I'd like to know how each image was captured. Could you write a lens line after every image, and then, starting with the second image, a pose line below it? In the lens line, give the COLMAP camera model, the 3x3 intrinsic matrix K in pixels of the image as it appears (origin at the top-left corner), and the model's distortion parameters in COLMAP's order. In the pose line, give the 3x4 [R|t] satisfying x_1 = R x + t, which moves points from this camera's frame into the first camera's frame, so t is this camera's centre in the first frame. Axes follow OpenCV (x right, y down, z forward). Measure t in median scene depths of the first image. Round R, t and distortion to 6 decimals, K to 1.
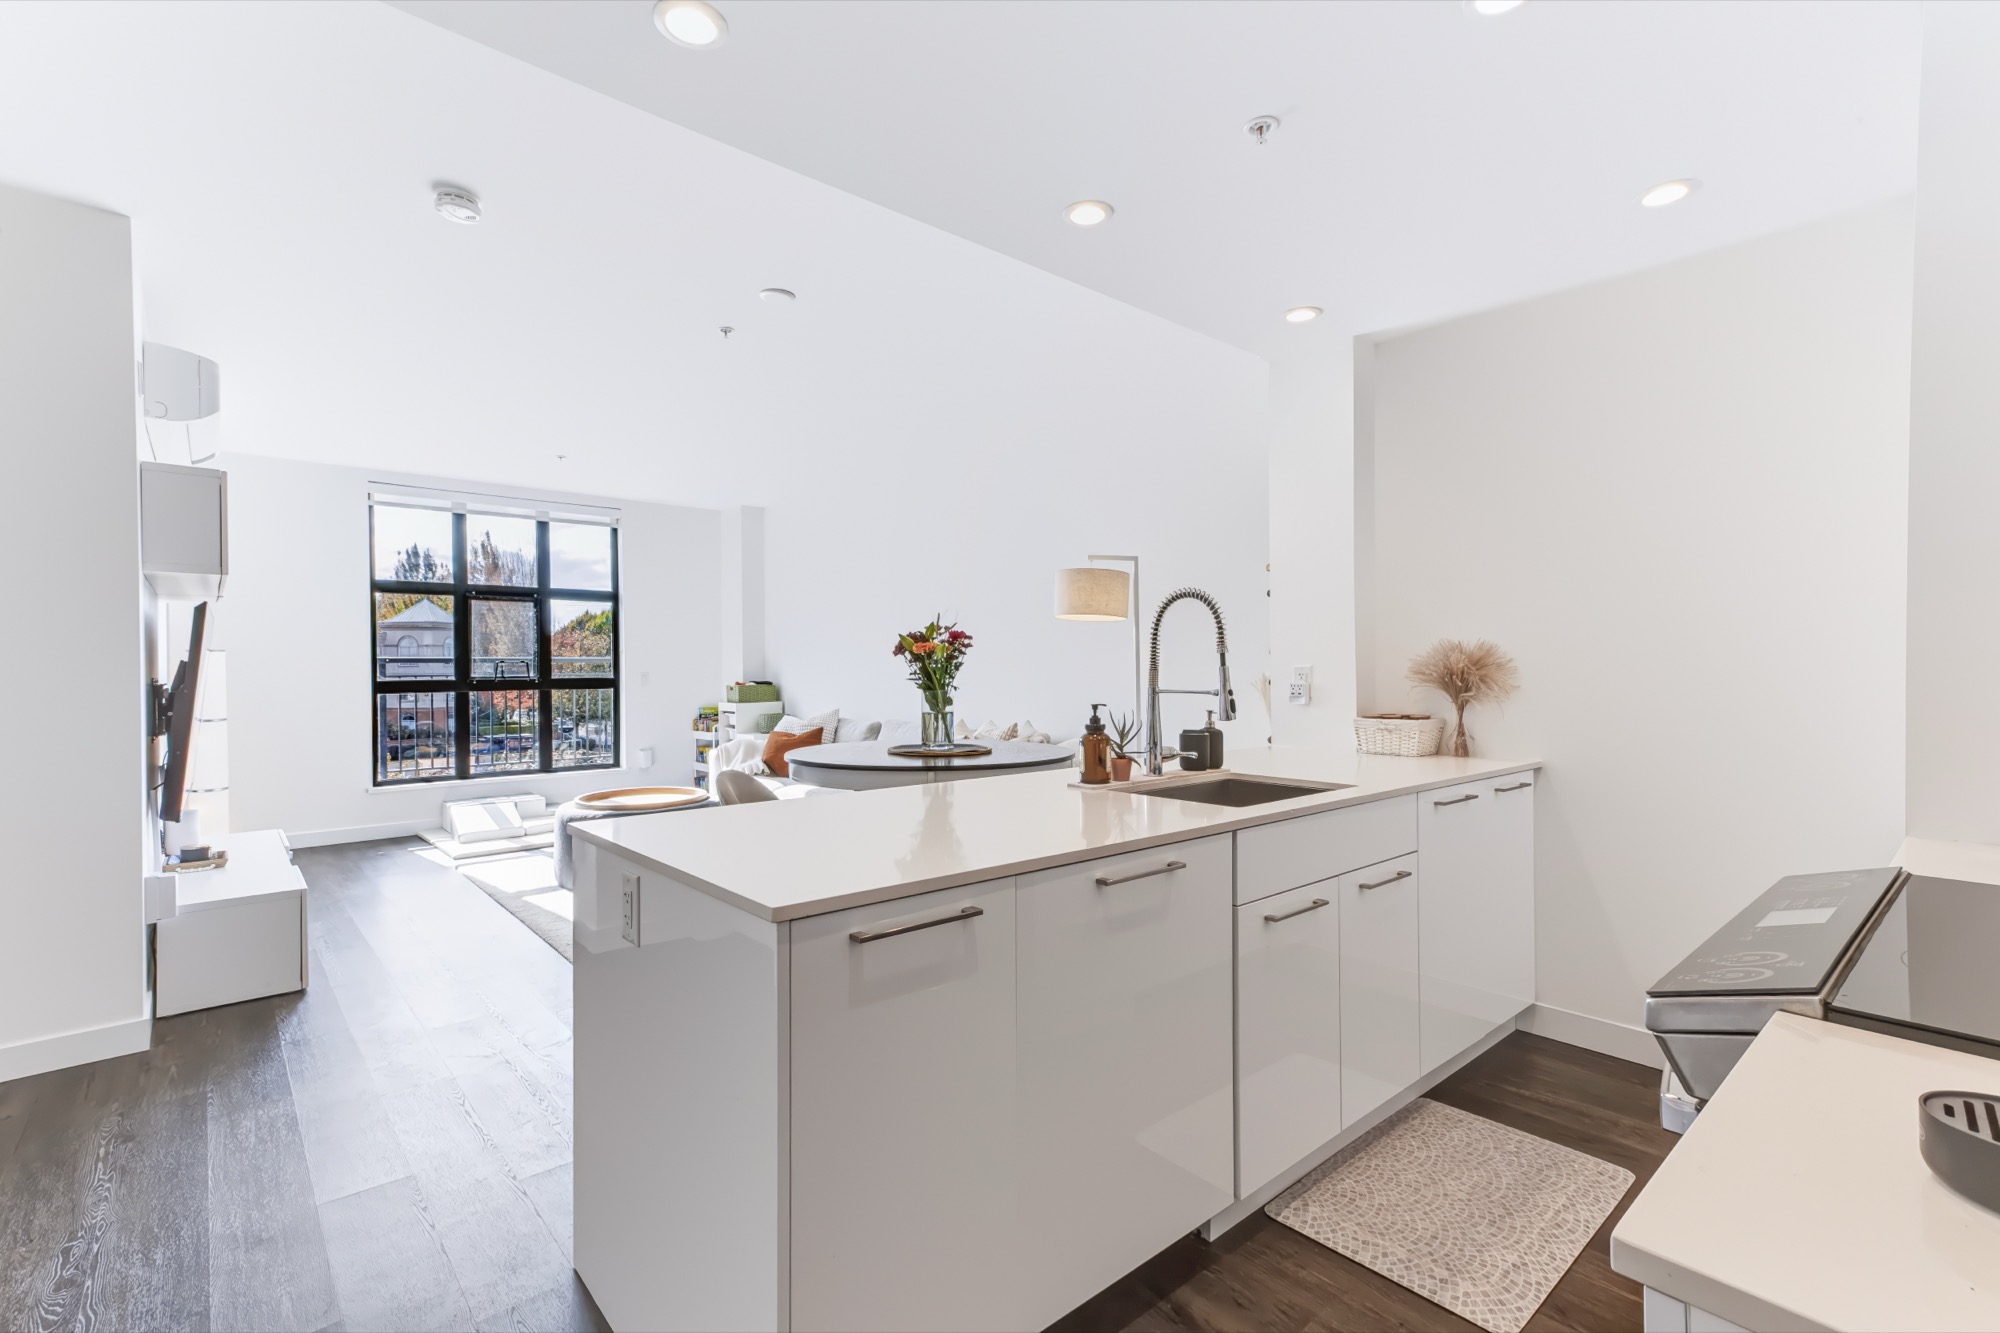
lens RADIAL K [[896.4, 0, 1000.0], [0, 896.4, 666.5], [0, 0, 1]] dist [0.026722, -0.000042]
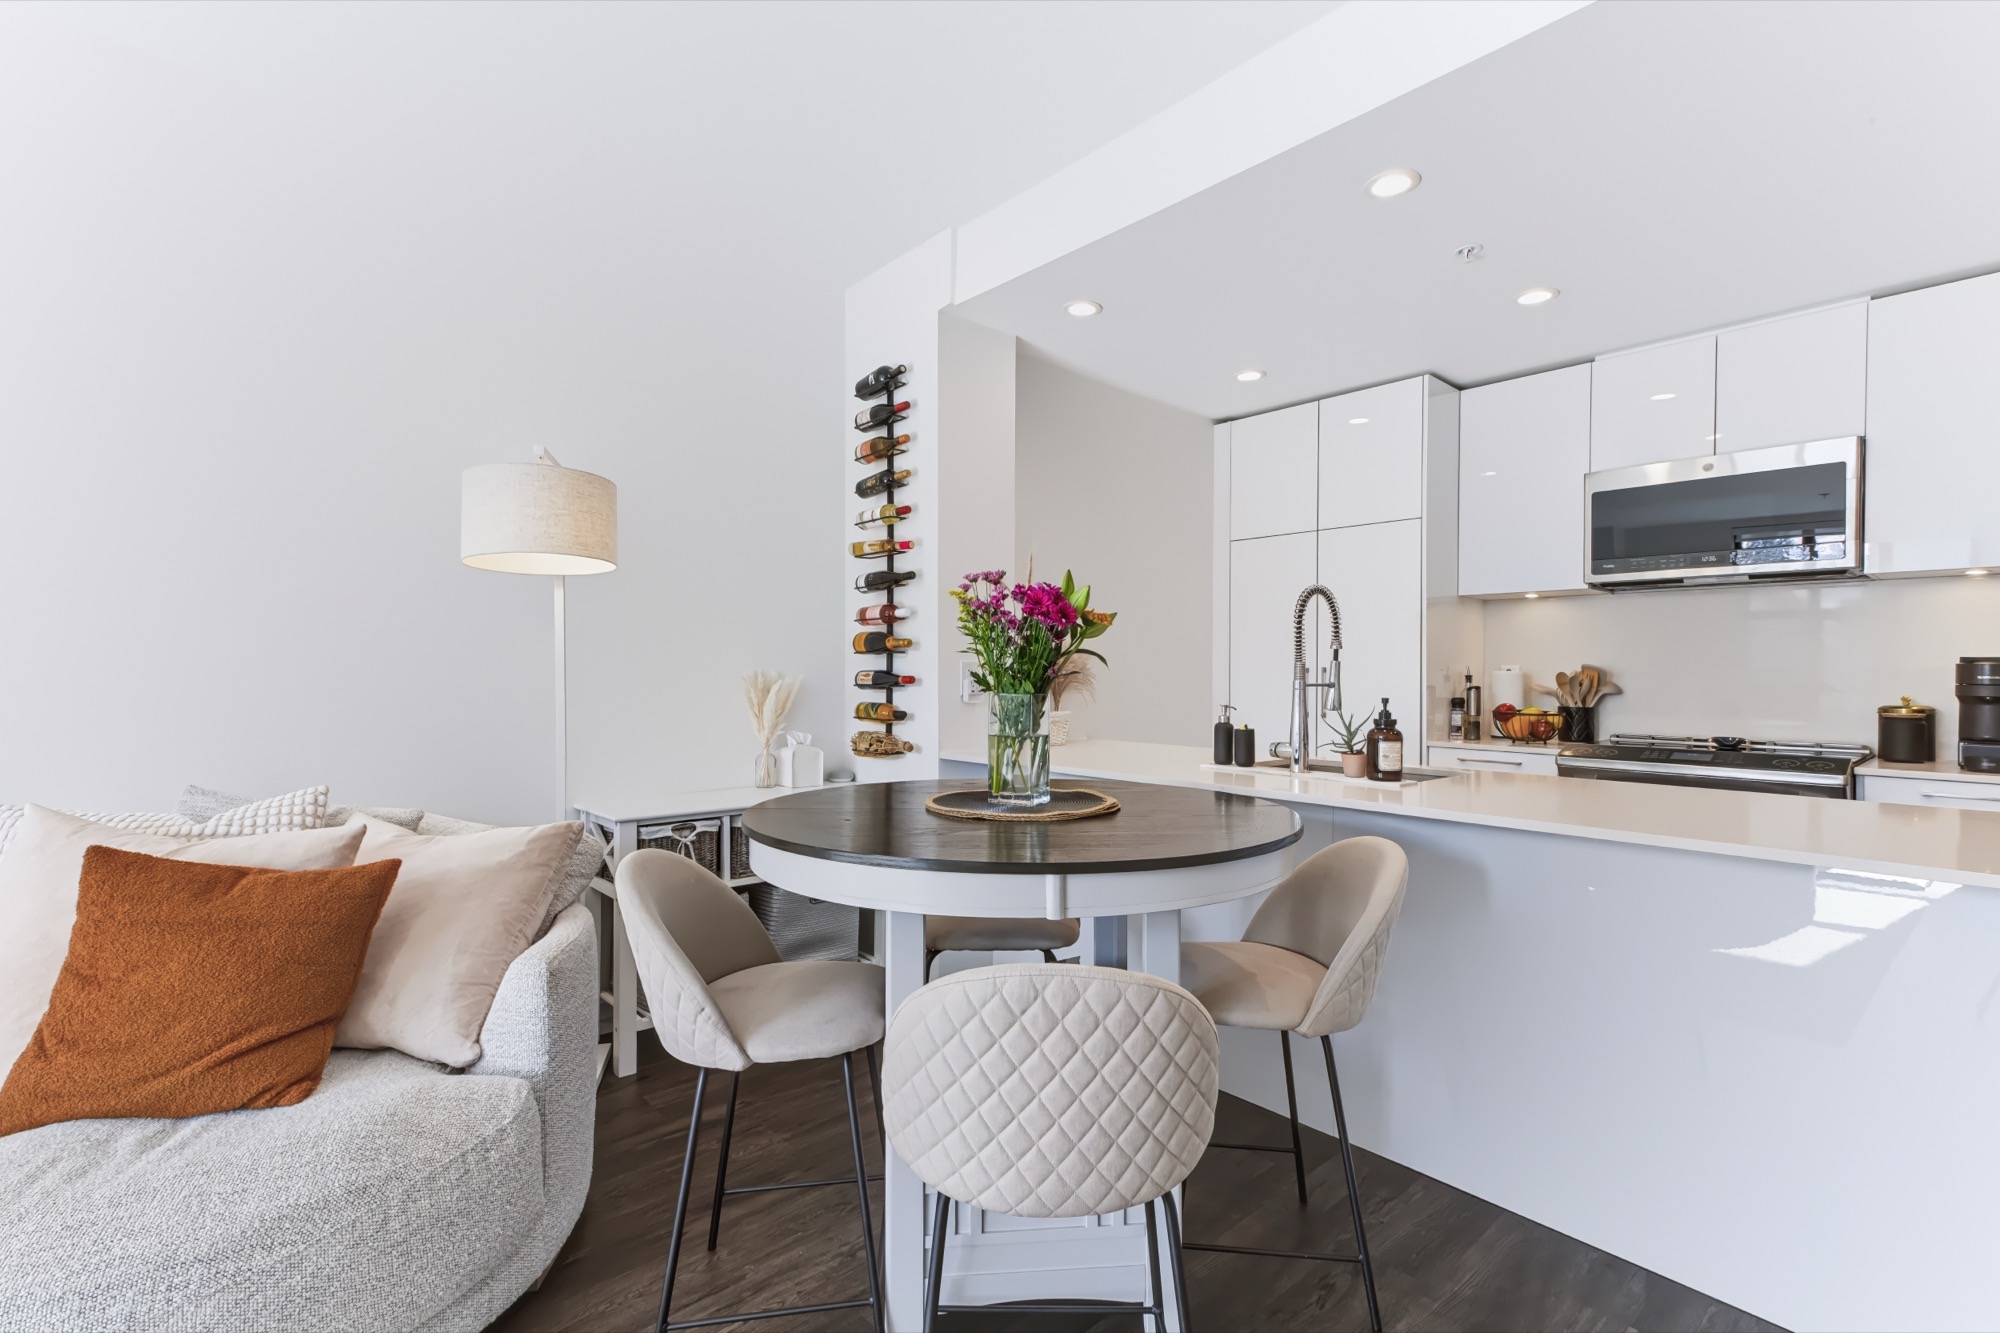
lens RADIAL K [[906.3, 0, 1009.7], [0, 906.3, 665.4], [0, 0, 1]] dist [0.029825, 0.000229]
pose [[-0.014805, 0.011005, 0.999830, -0.603929], [-0.006376, 0.999918, -0.011100, 0.014219], [-0.999870, -0.006539, -0.014734, 0.988607]]
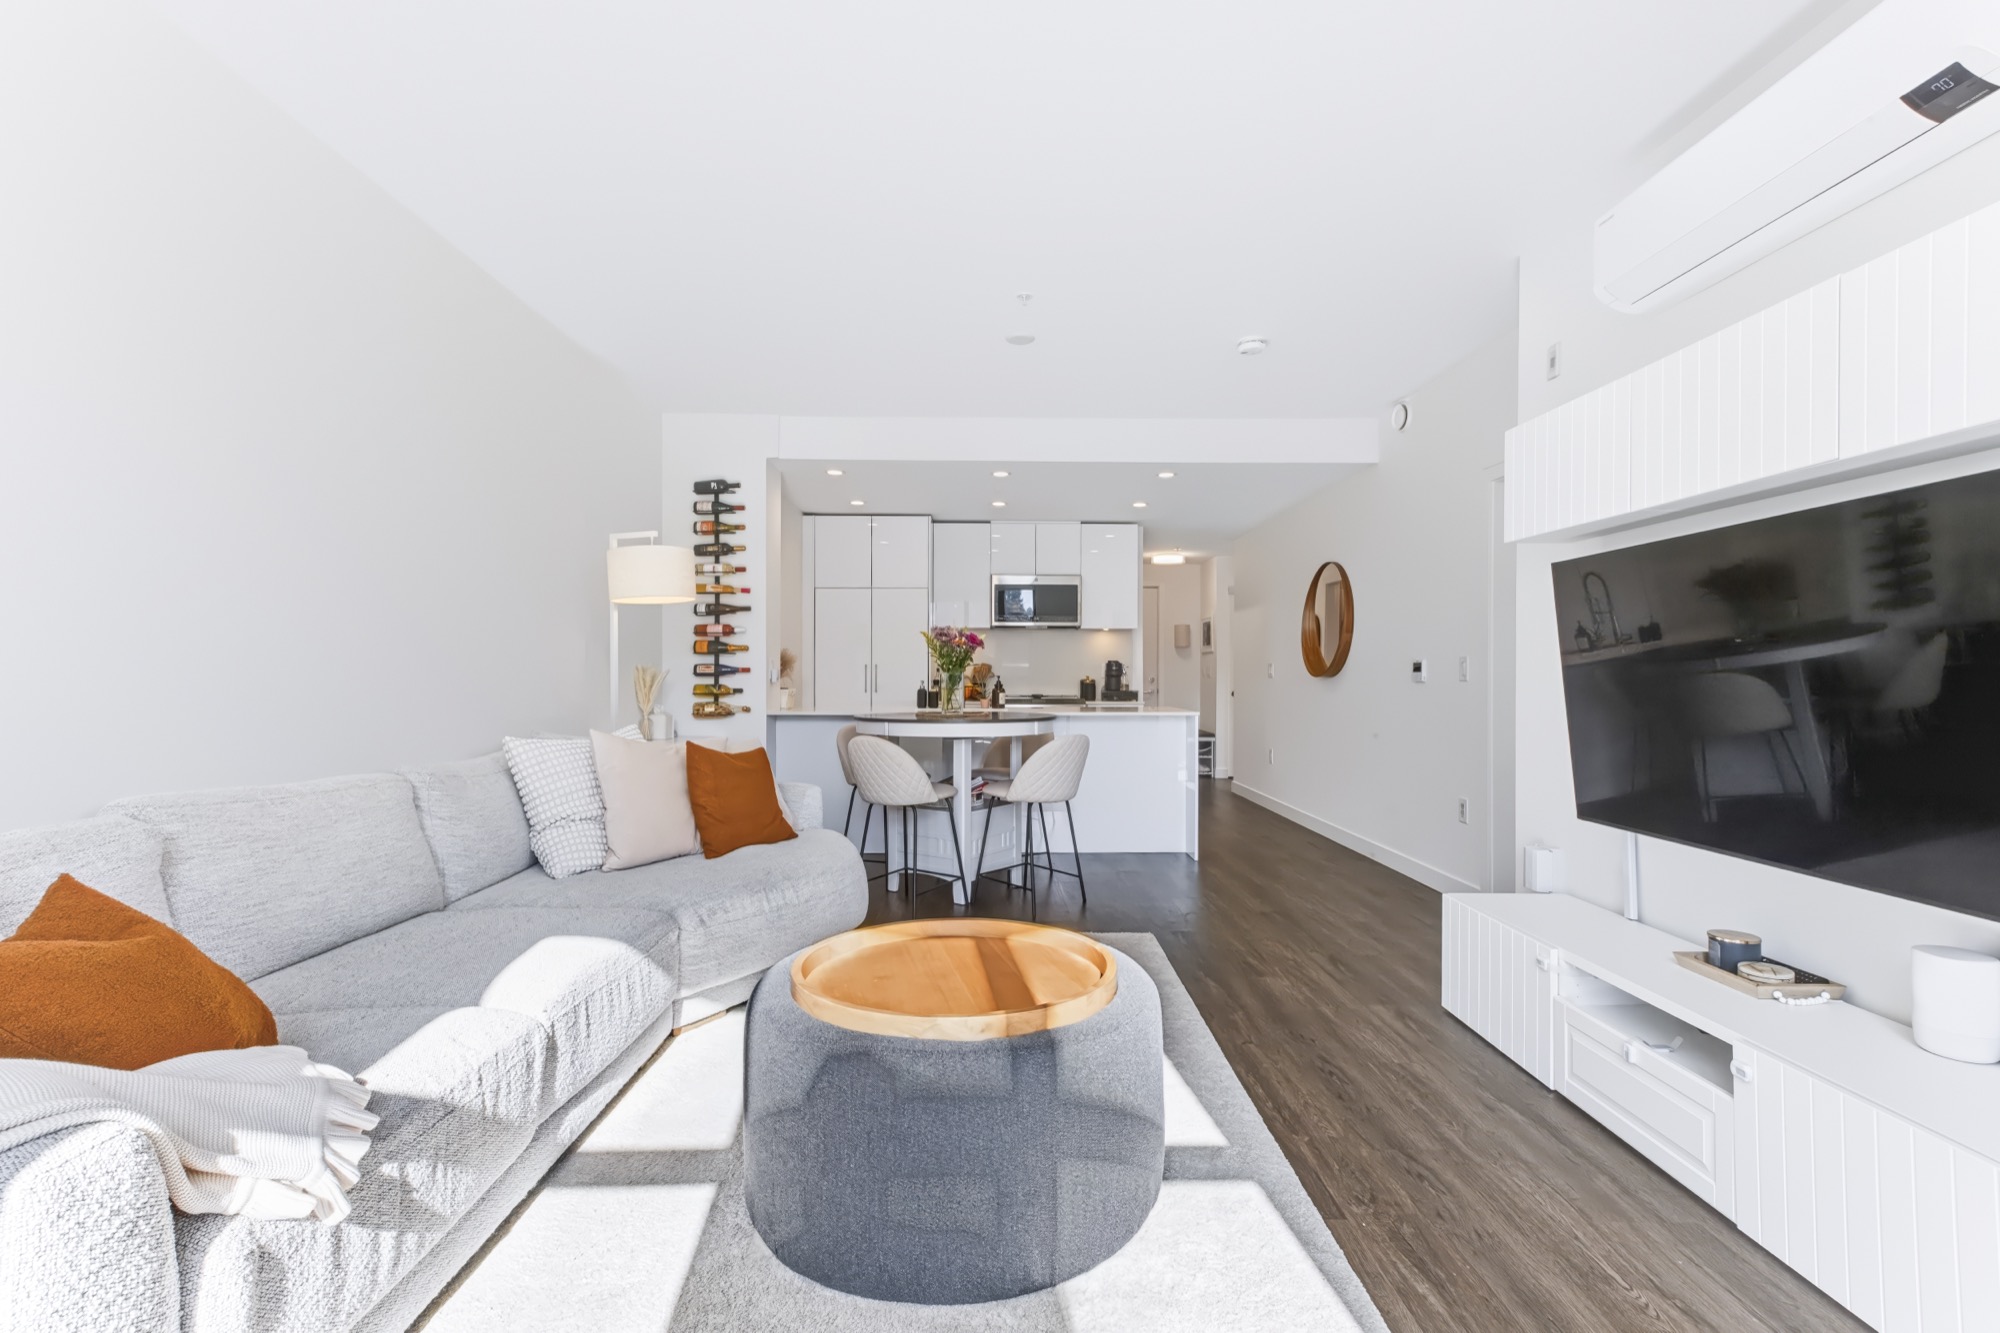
lens RADIAL K [[916.2, 0, 1000.0], [0, 916.2, 666.5], [0, 0, 1]] dist [0.023210, 0.000268]
pose [[-0.763402, 0.008643, 0.645866, -1.047871], [0.001001, 0.999925, -0.012197, 0.033391], [-0.645923, -0.008665, -0.763353, 2.025283]]
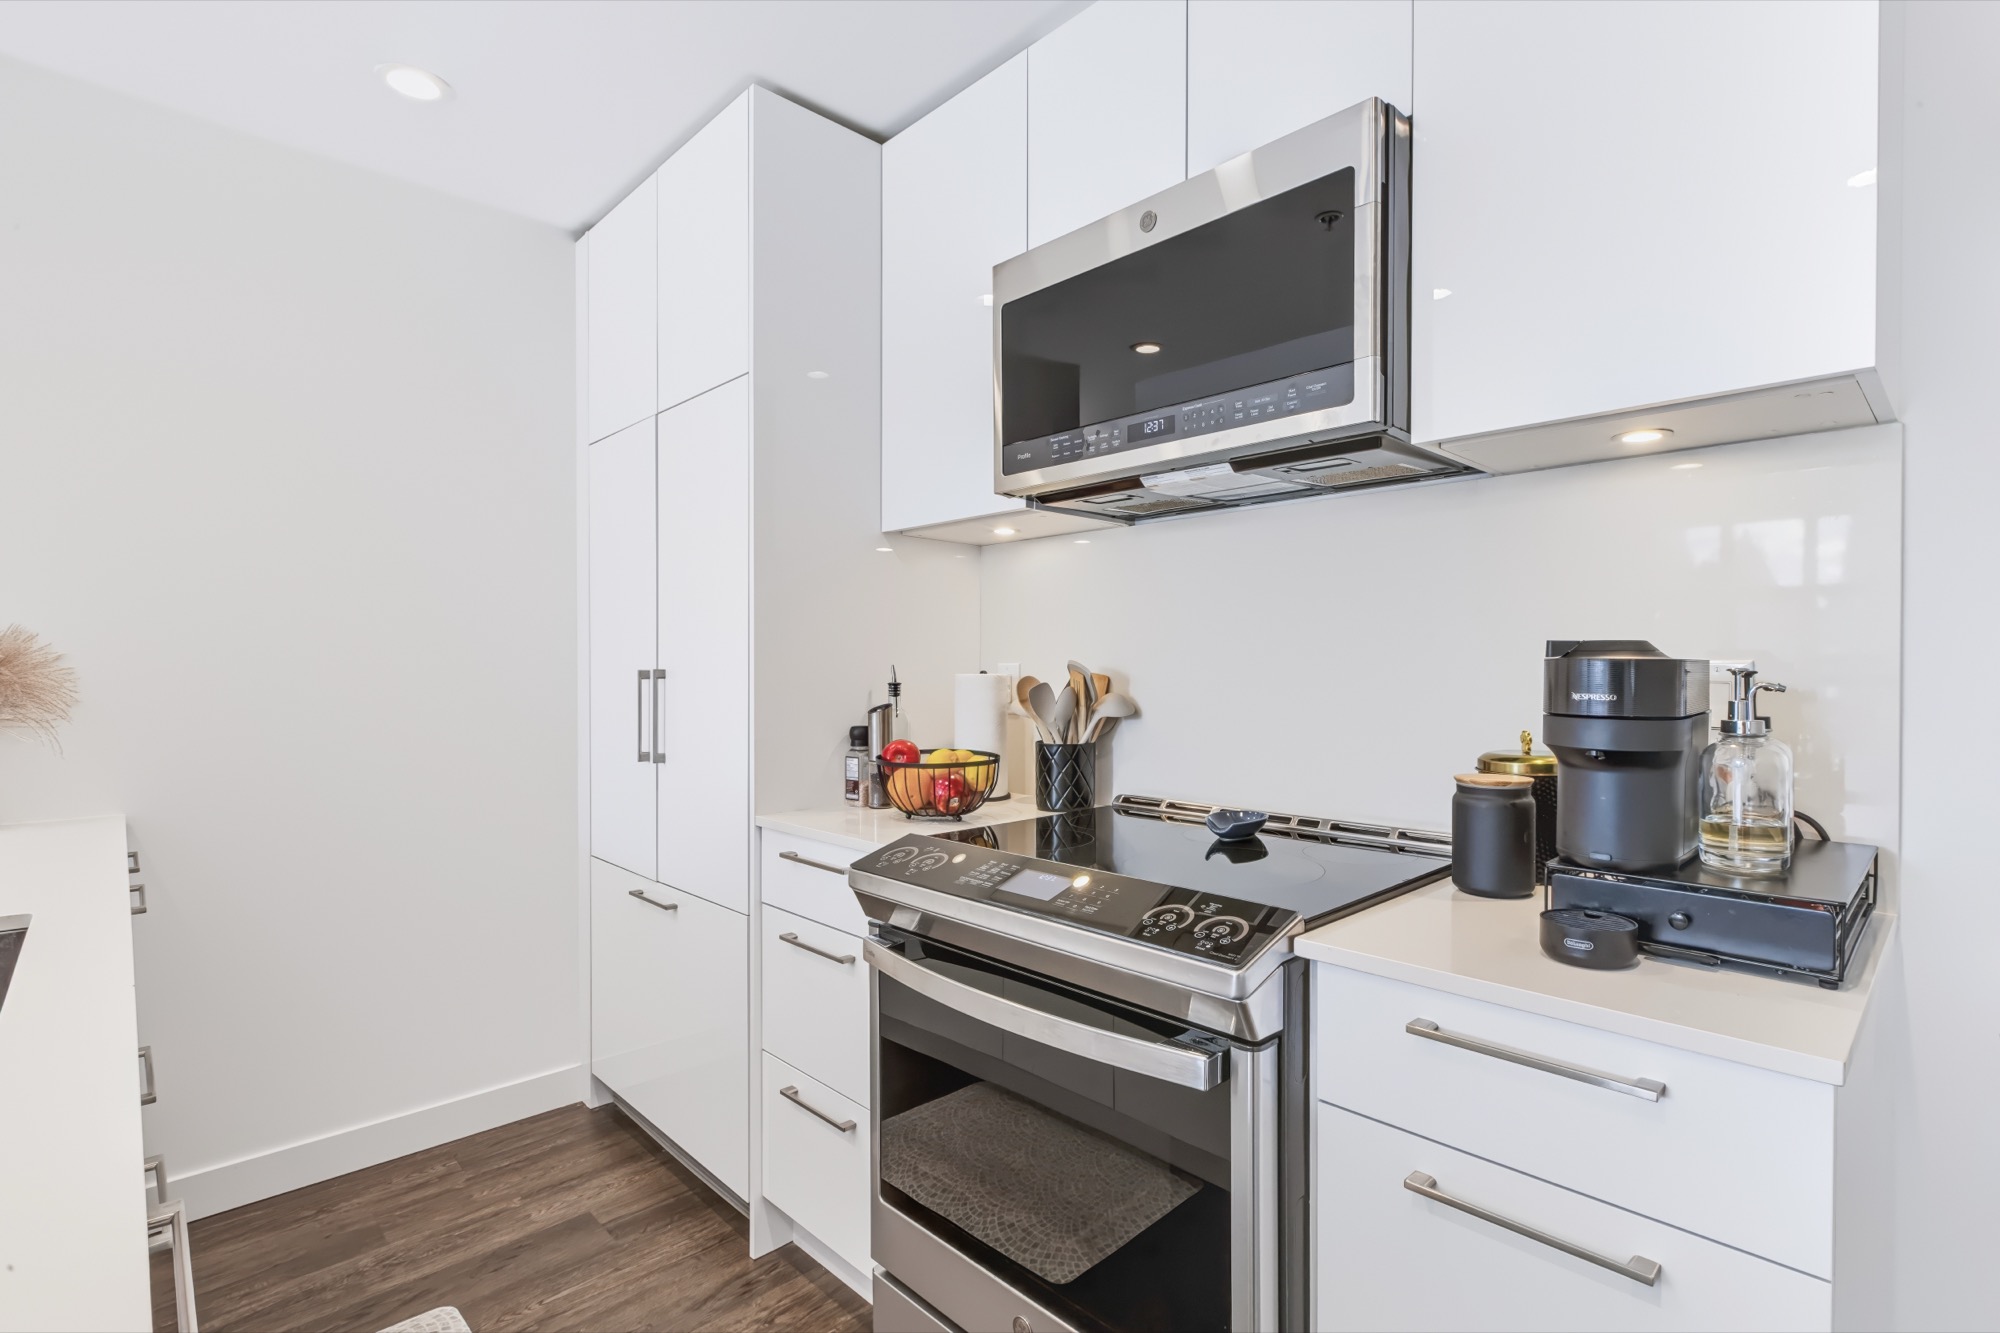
lens RADIAL K [[948.2, 0, 1059.4], [0, 948.2, 671.6], [0, 0, 1]] dist [0.002916, 0.000448]
pose [[-0.063925, -0.002992, 0.997950, -0.103202], [0.001640, 0.999994, 0.003103, 0.001103], [-0.997953, 0.001835, -0.063920, 0.330969]]
